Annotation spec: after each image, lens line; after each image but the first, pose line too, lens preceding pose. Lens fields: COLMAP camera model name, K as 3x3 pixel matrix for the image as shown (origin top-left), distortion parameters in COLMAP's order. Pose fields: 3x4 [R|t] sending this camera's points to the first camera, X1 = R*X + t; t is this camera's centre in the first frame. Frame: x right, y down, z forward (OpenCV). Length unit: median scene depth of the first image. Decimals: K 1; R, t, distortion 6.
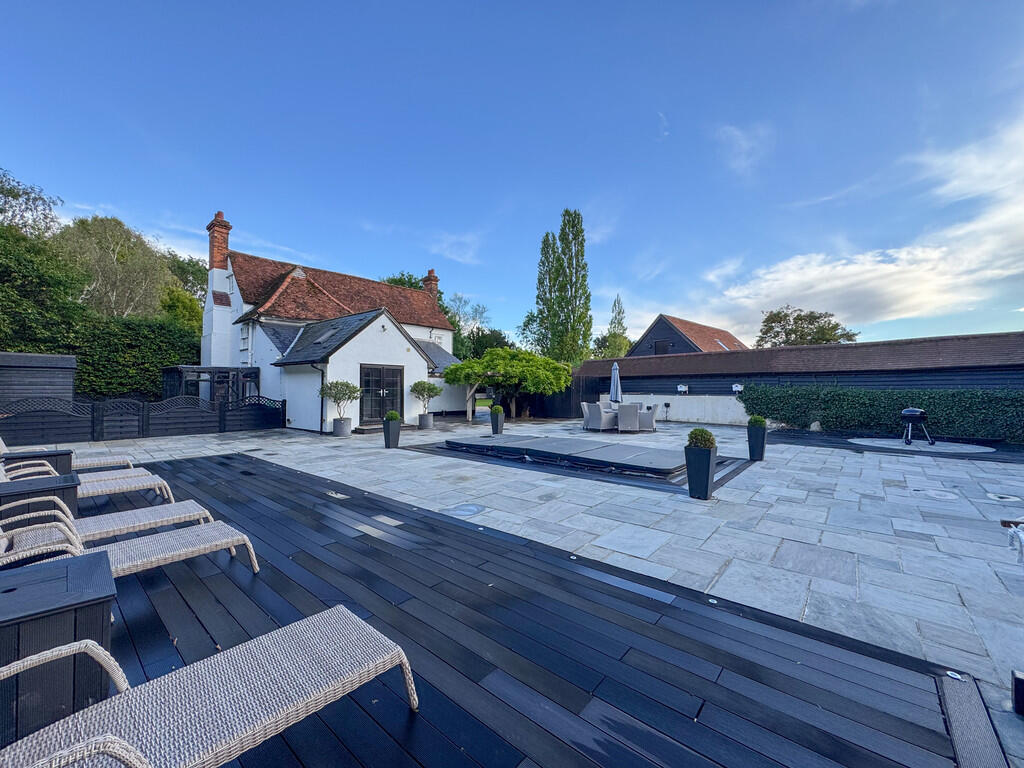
lens RADIAL K [[406.2, 0, 512.0], [0, 406.2, 384.0], [0, 0, 1]] dist [-0.002349, -0.000158]
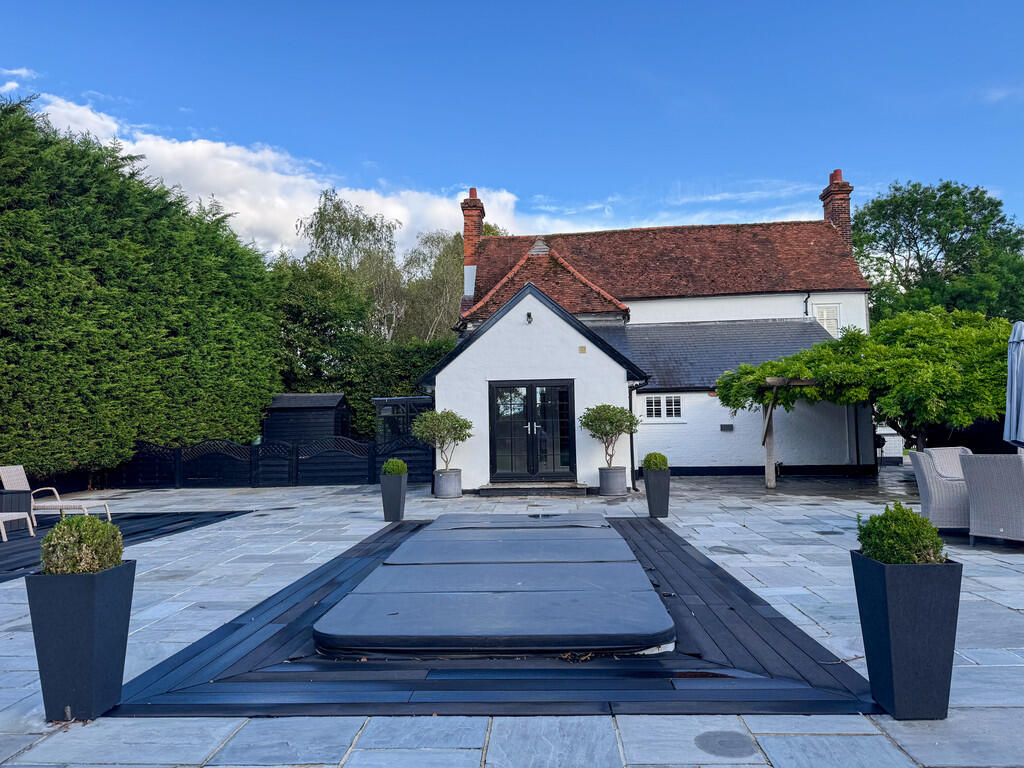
lens RADIAL K [[712.5, 0, 512.0], [0, 712.5, 384.0], [0, 0, 1]] dist [0.022266, -0.003935]
pose [[0.622082, -0.065723, -0.780189, 0.442397], [0.034538, 0.997804, -0.056516, 0.014154], [0.782190, 0.008212, 0.622985, 0.325072]]
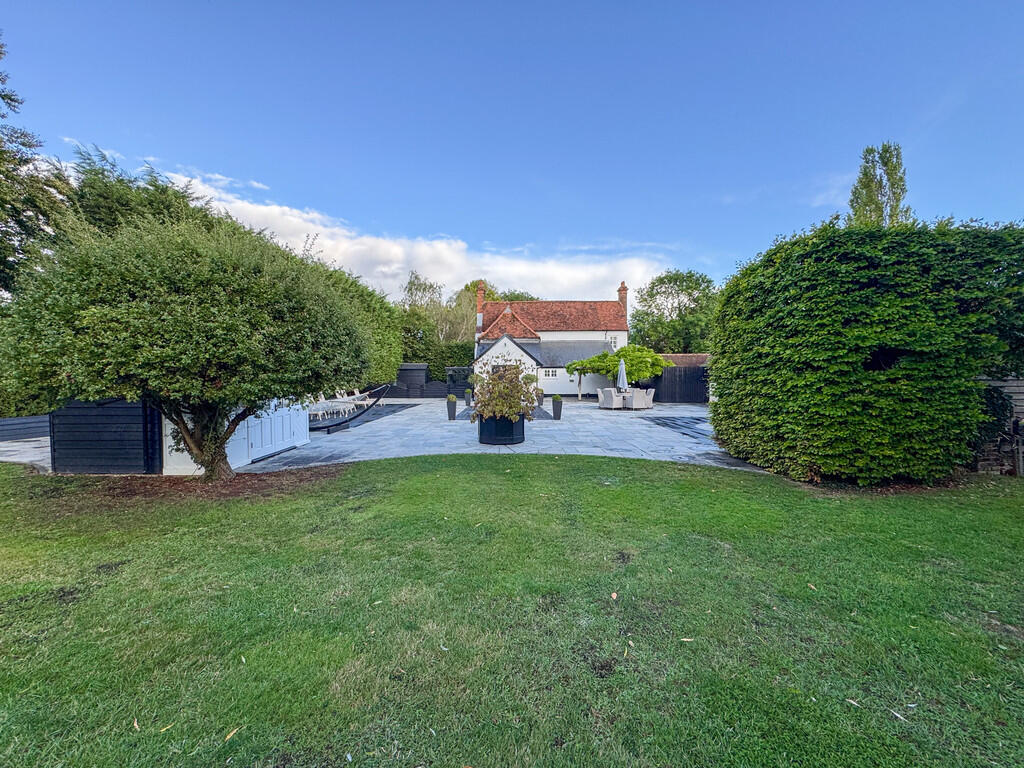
lens RADIAL K [[406.2, 0, 512.0], [0, 406.2, 384.0], [0, 0, 1]] dist [-0.002349, -0.000158]
pose [[0.671399, 0.011582, -0.741006, 1.012718], [0.014611, 0.999477, 0.028860, -0.014893], [0.740952, -0.030203, 0.670878, -0.200675]]
